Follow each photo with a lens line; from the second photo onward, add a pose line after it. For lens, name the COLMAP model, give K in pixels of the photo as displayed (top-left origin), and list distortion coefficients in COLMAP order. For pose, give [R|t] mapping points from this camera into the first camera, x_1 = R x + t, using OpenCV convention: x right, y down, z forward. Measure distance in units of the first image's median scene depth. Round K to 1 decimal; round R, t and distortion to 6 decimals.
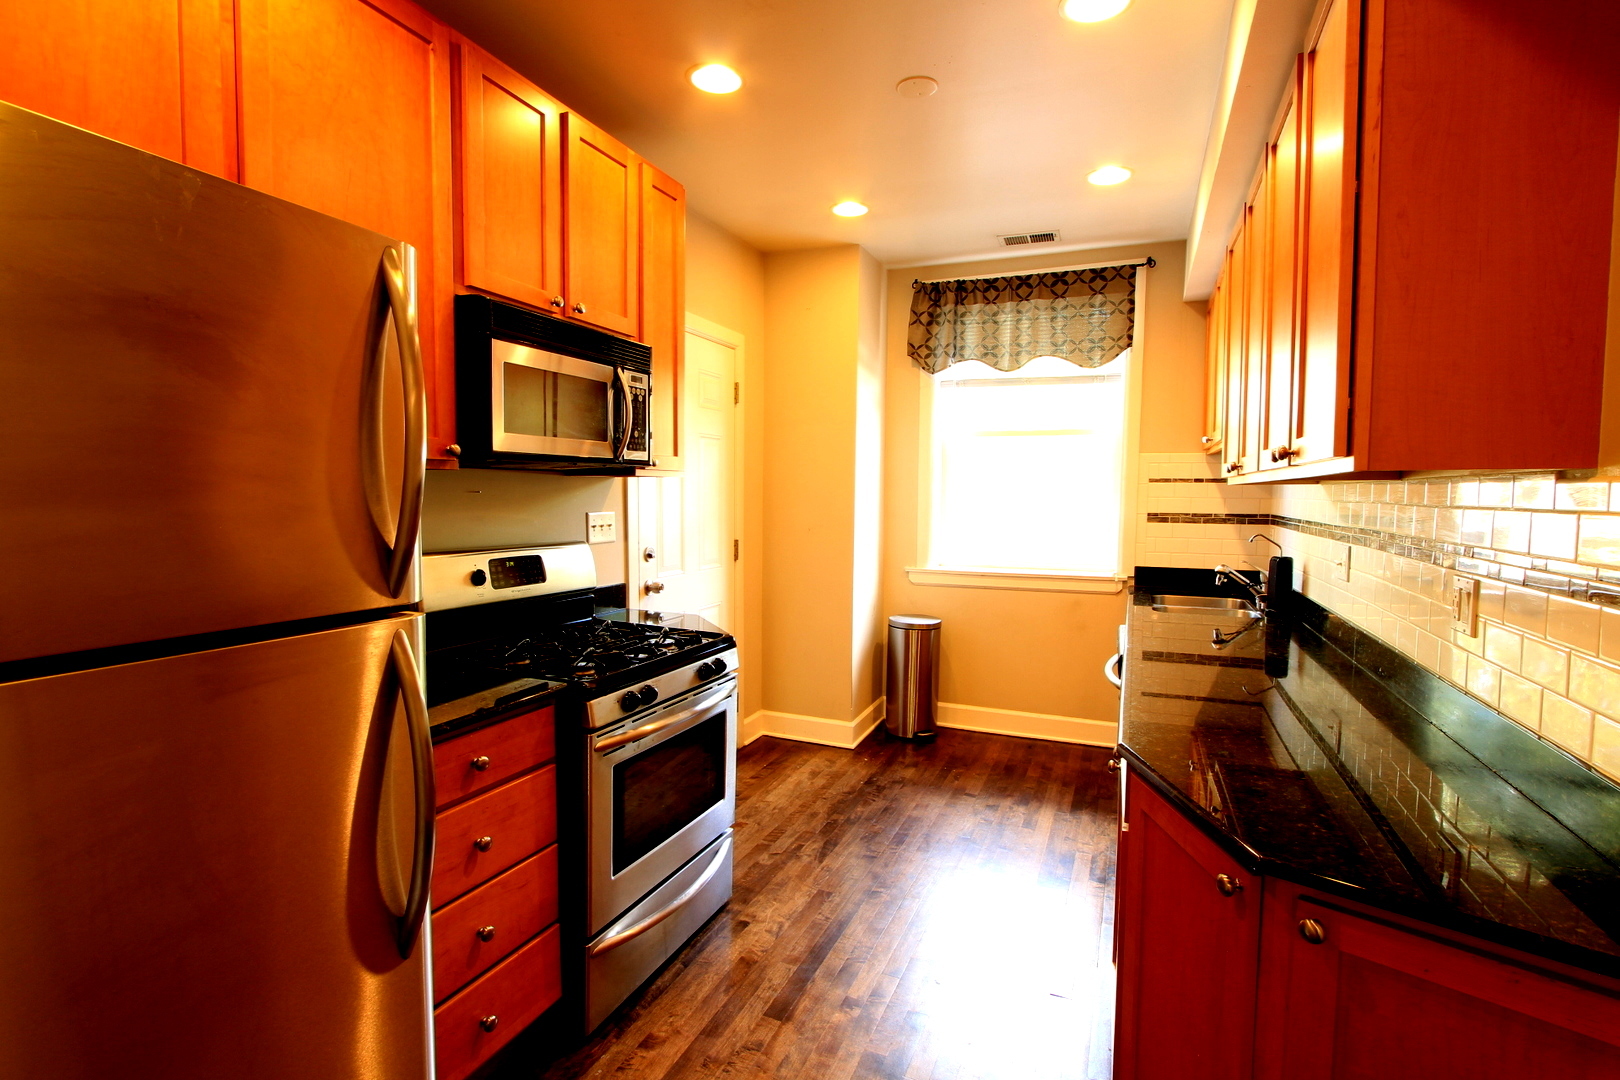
lens RADIAL K [[783.9, 0, 803.1], [0, 783.9, 549.6], [0, 0, 1]] dist [-0.021926, 0.007877]
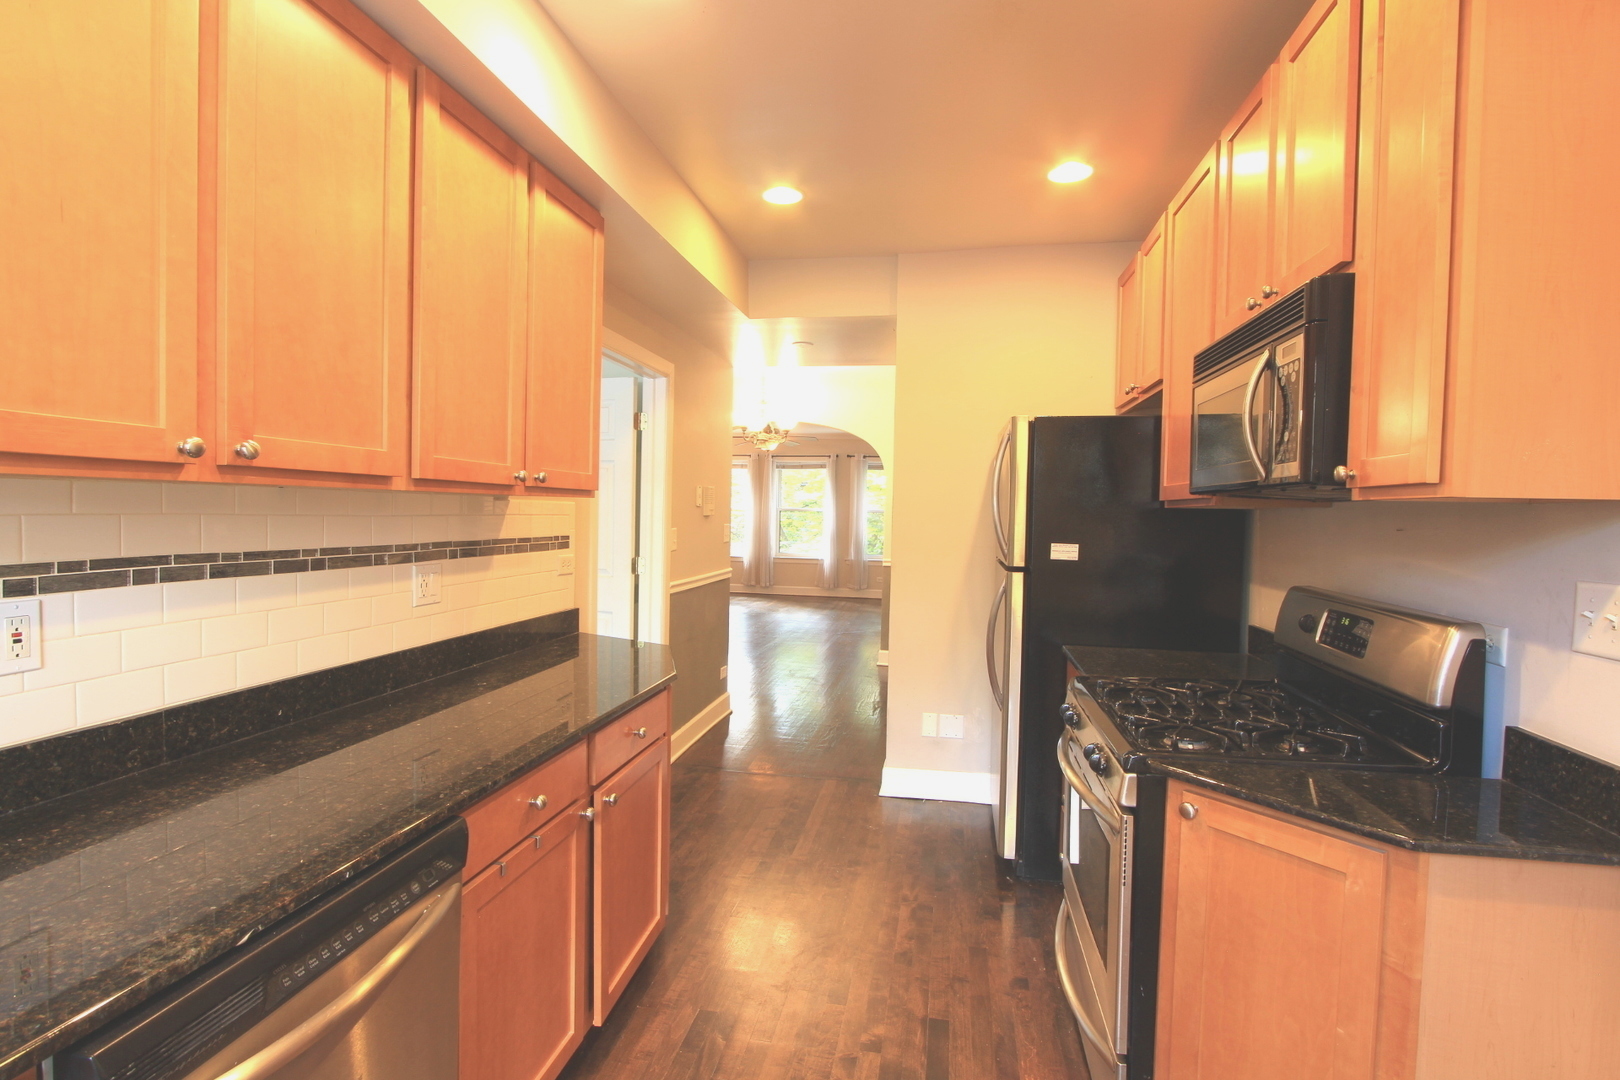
lens RADIAL K [[783.9, 0, 803.1], [0, 783.9, 549.6], [0, 0, 1]] dist [-0.021926, 0.007877]
pose [[-0.976258, -0.008498, -0.216444, 0.376174], [-0.032474, 0.993679, 0.107458, -0.136461], [0.214162, 0.111936, -0.970363, 1.927069]]
